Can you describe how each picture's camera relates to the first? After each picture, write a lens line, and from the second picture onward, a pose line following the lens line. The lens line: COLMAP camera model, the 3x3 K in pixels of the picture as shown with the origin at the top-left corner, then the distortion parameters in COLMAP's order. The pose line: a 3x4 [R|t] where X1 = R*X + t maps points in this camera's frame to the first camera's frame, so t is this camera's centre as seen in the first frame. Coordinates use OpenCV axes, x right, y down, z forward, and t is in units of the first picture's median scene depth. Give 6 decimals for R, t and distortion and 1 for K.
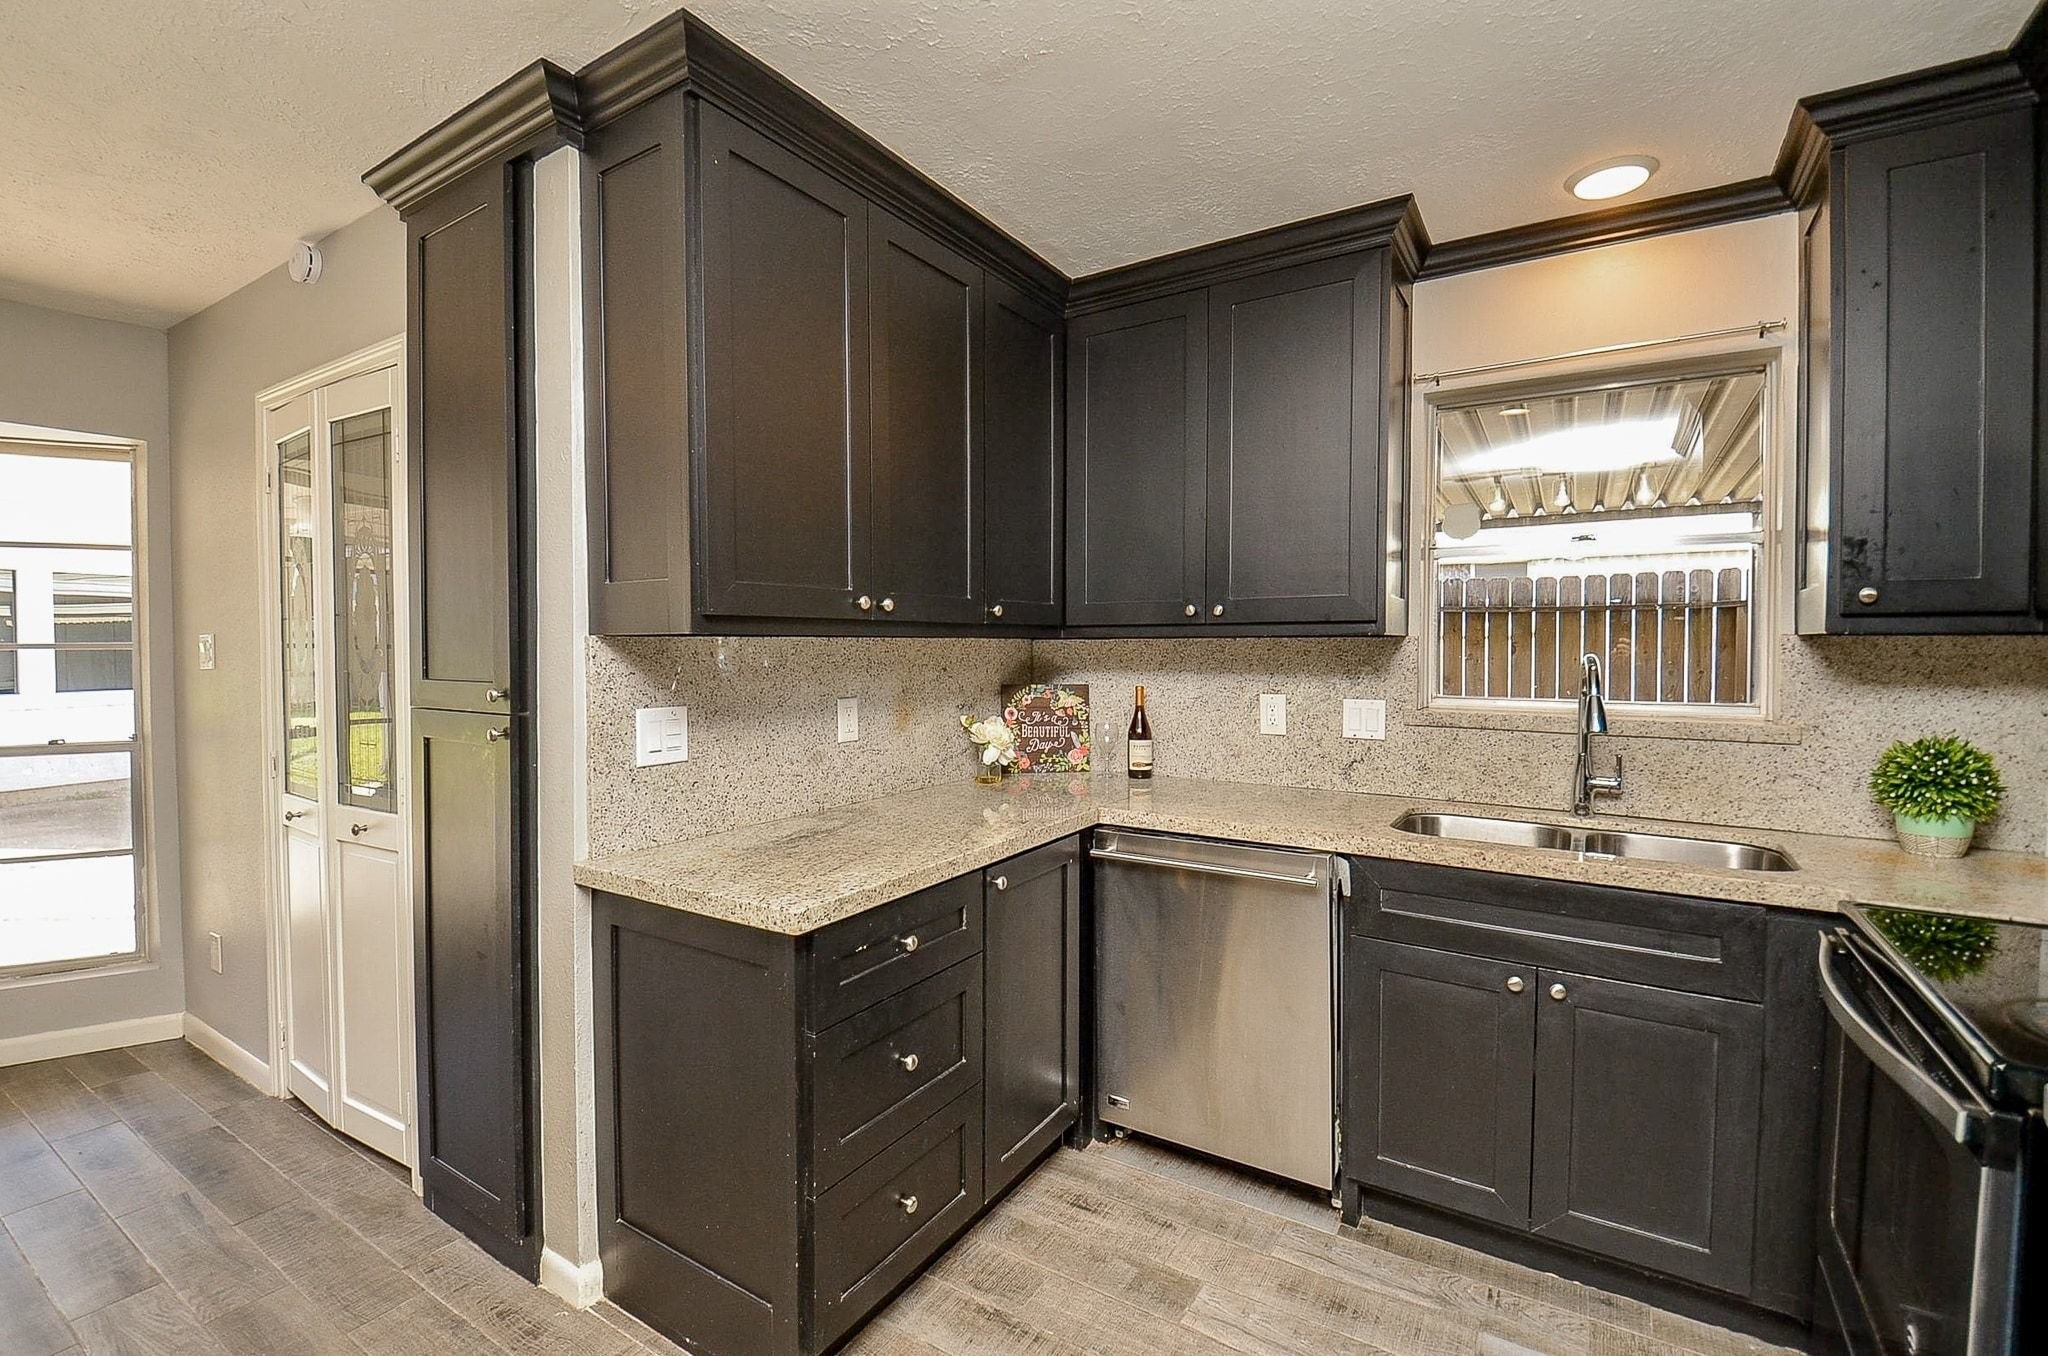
lens RADIAL K [[887.0, 0, 1022.1], [0, 887.0, 670.8], [0, 0, 1]] dist [-0.000314, -0.008162]
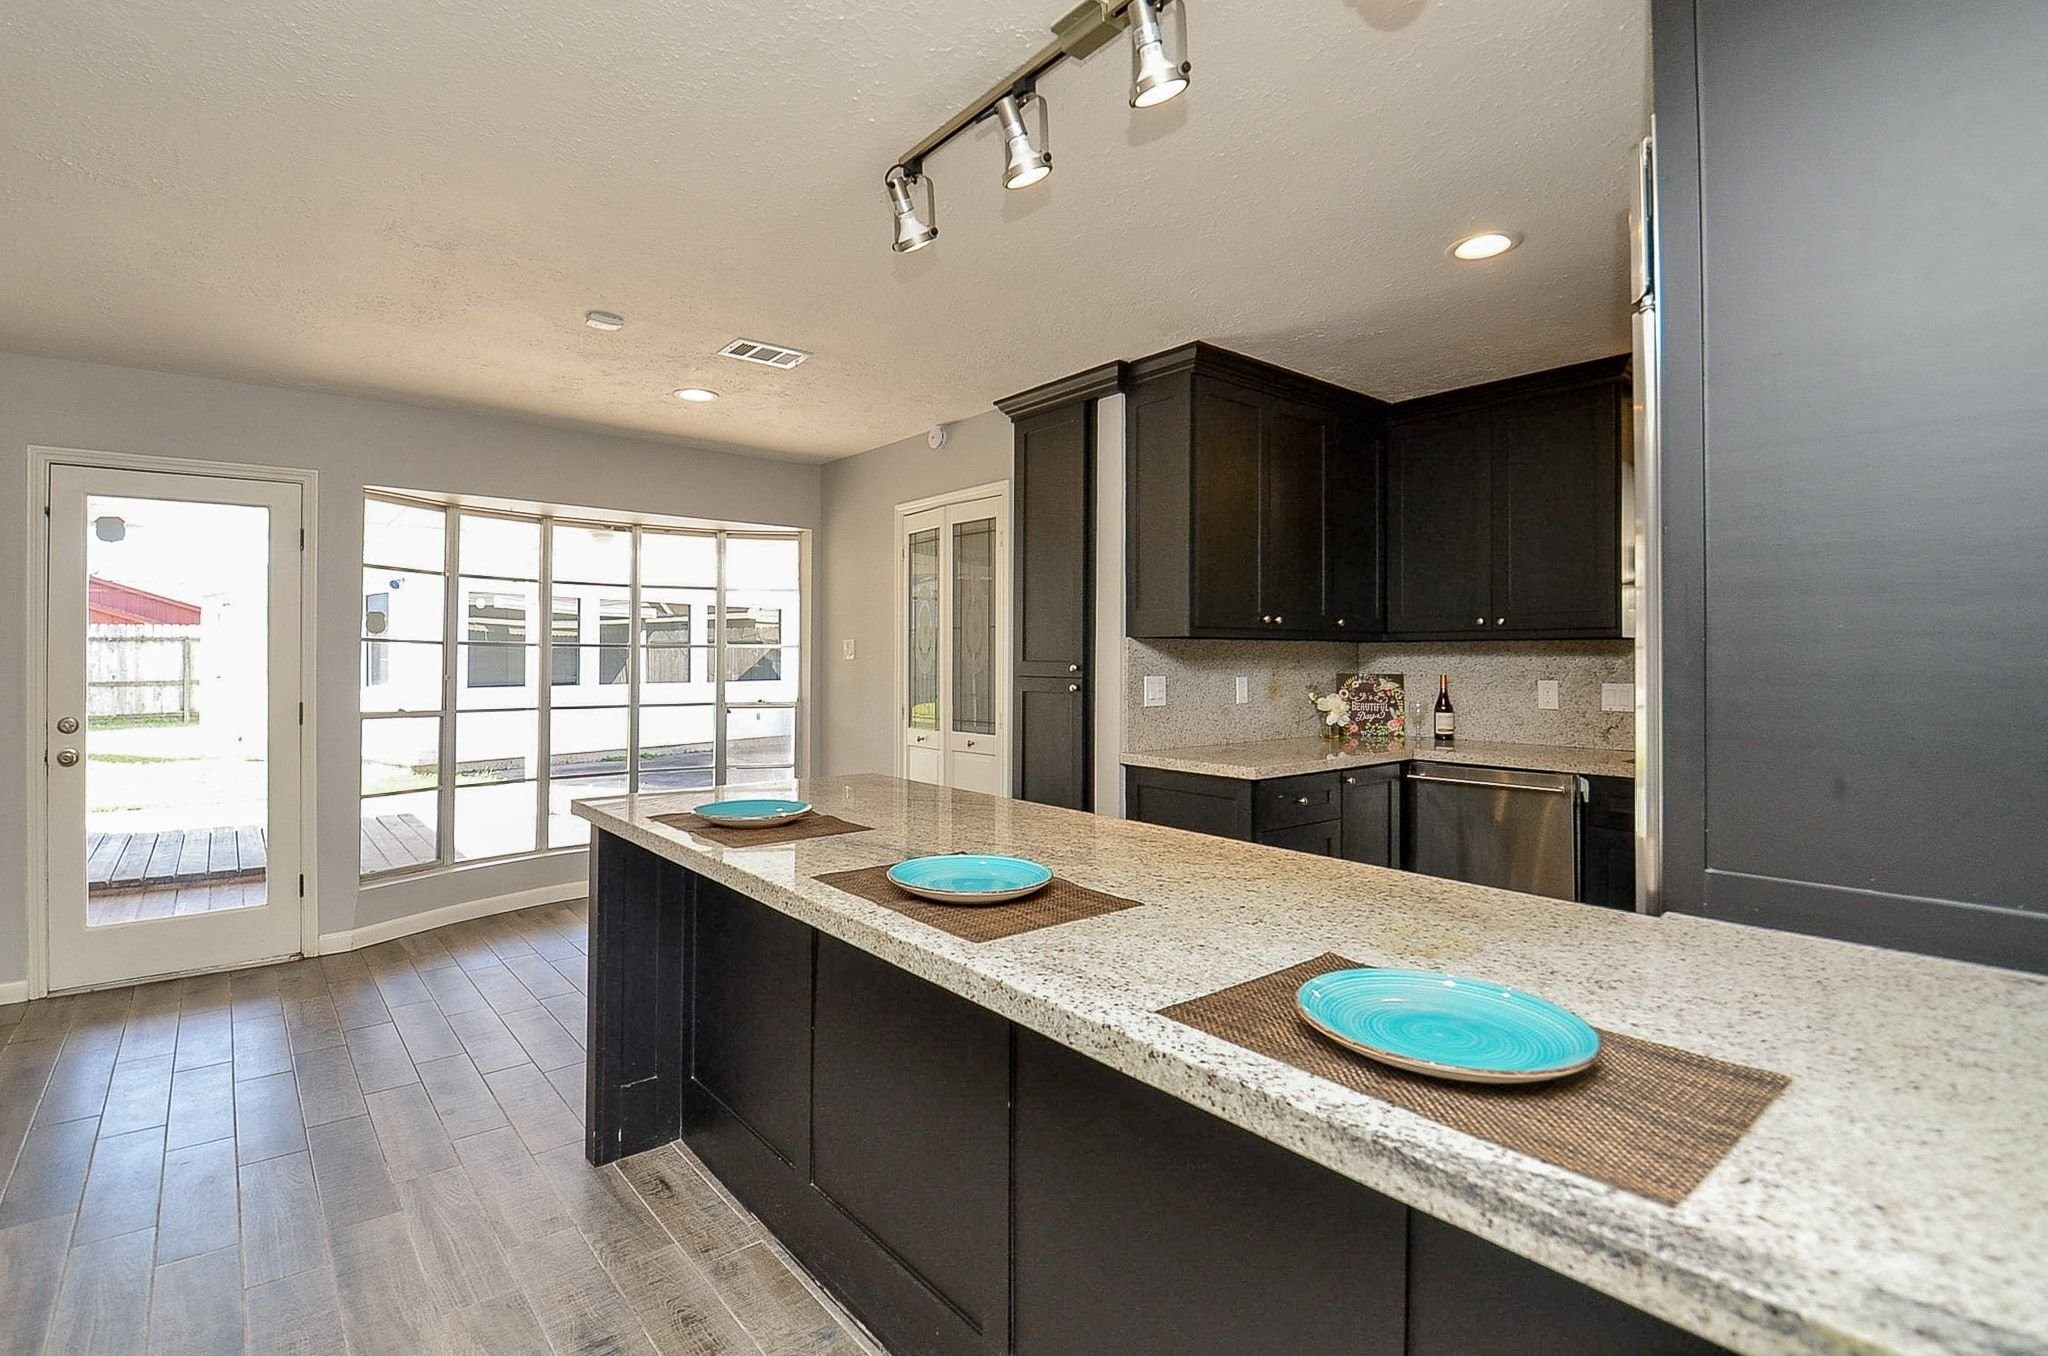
lens RADIAL K [[929.9, 0, 976.2], [0, 929.9, 650.2], [0, 0, 1]] dist [0.018159, -0.016353]
pose [[0.940052, 0.001205, -0.341028, -0.077580], [-0.013687, 0.999321, -0.034199, 0.050203], [0.340755, 0.036817, 0.939431, -0.841099]]
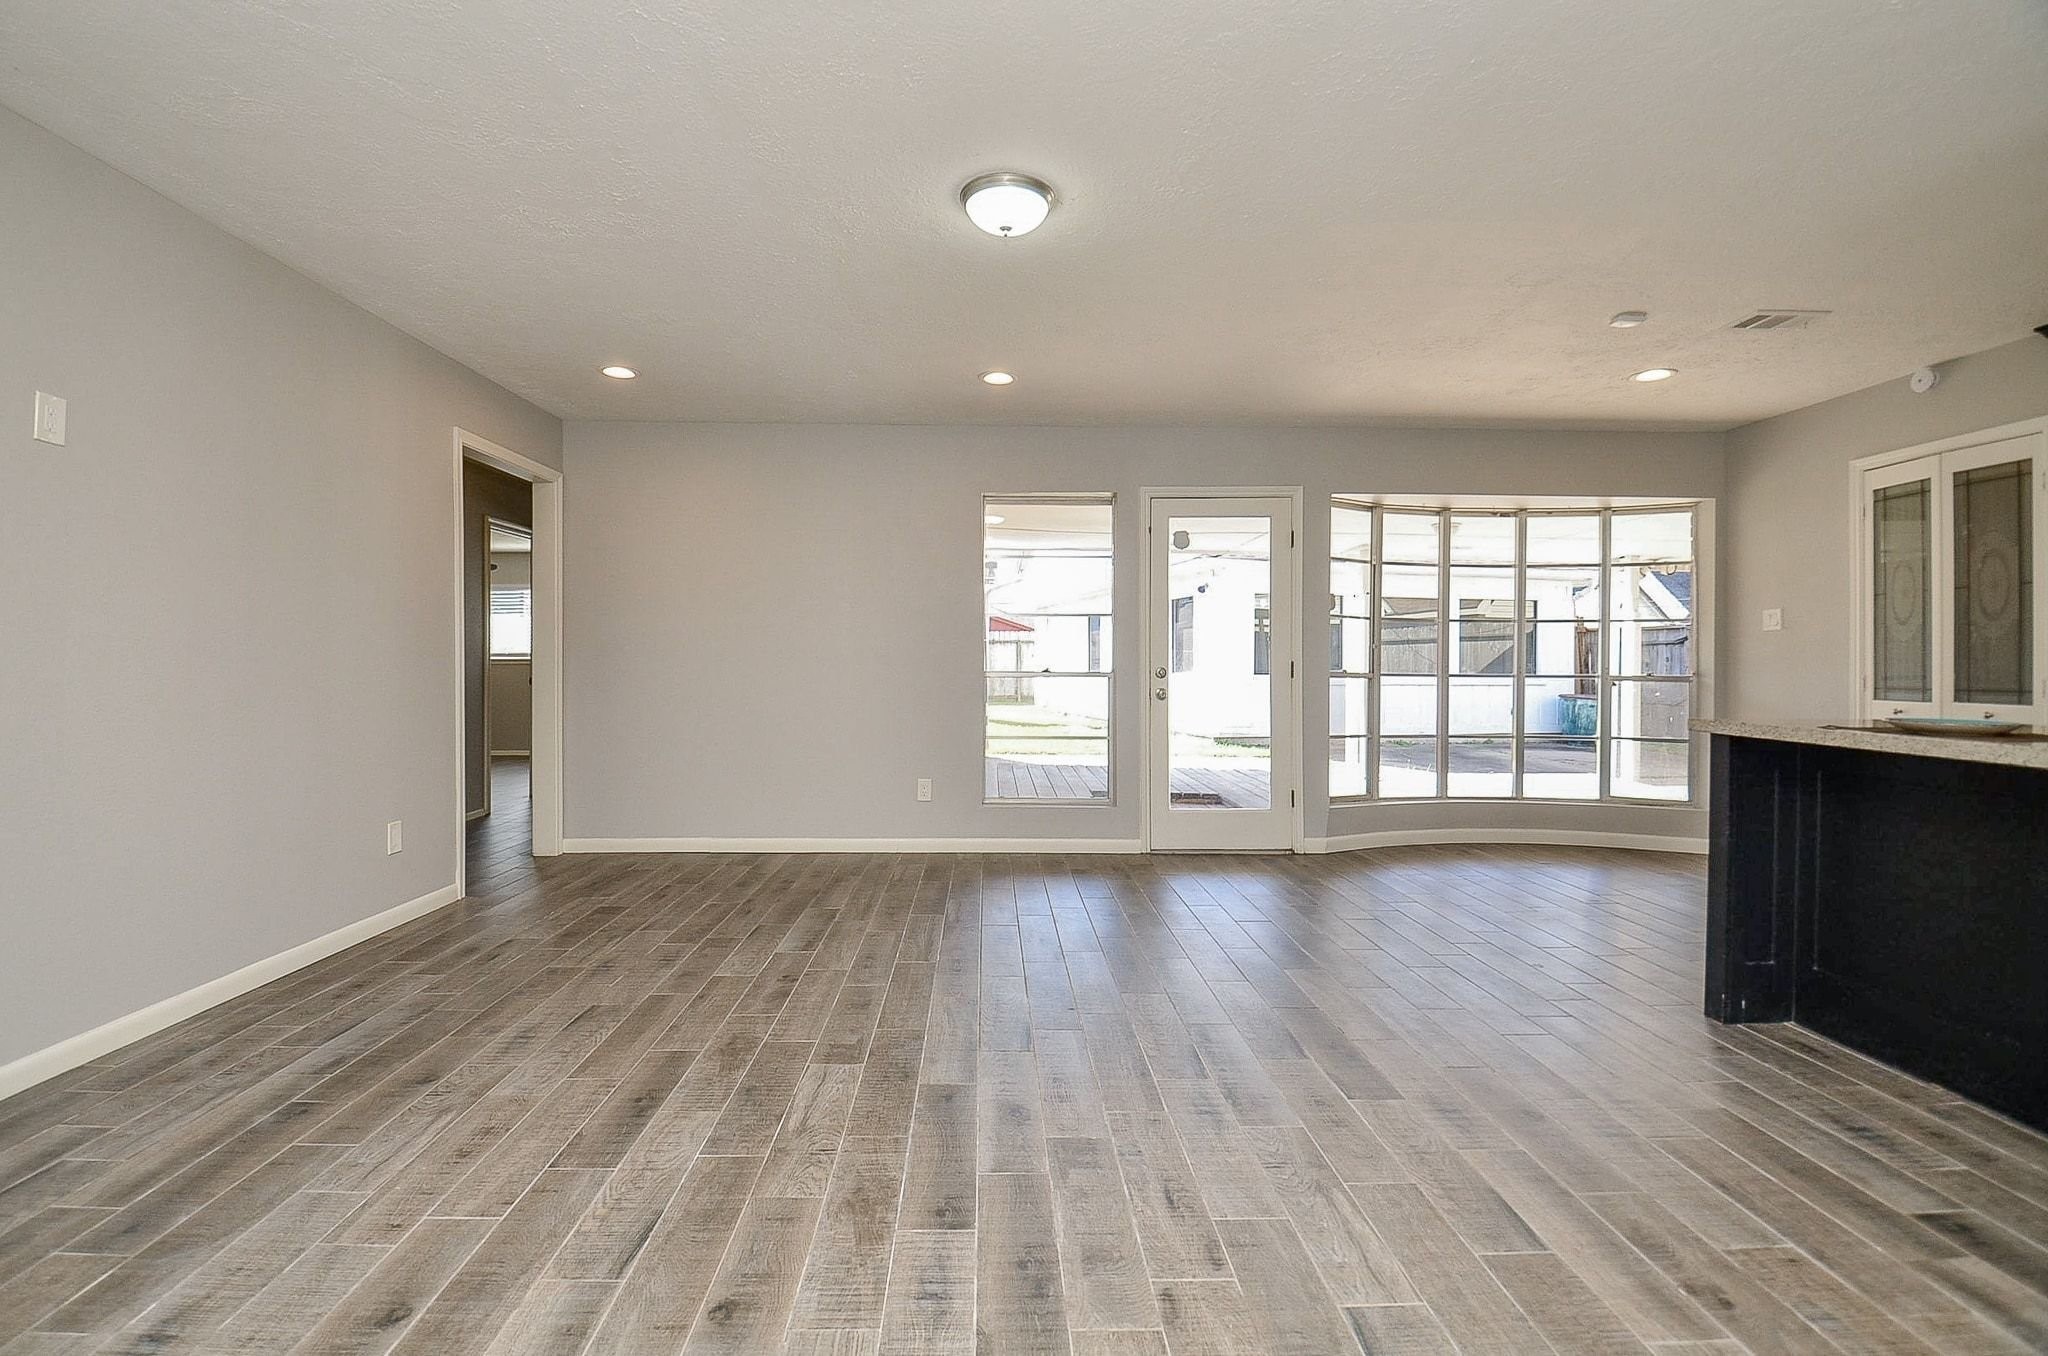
lens RADIAL K [[929.9, 0, 1009.2], [0, 929.9, 667.1], [0, 0, 1]] dist [0.018159, -0.016353]
pose [[0.557549, 0.010163, -0.830081, -0.339154], [-0.032336, 0.999432, -0.009483, 0.167591], [0.829514, 0.032129, 0.557561, -1.518731]]
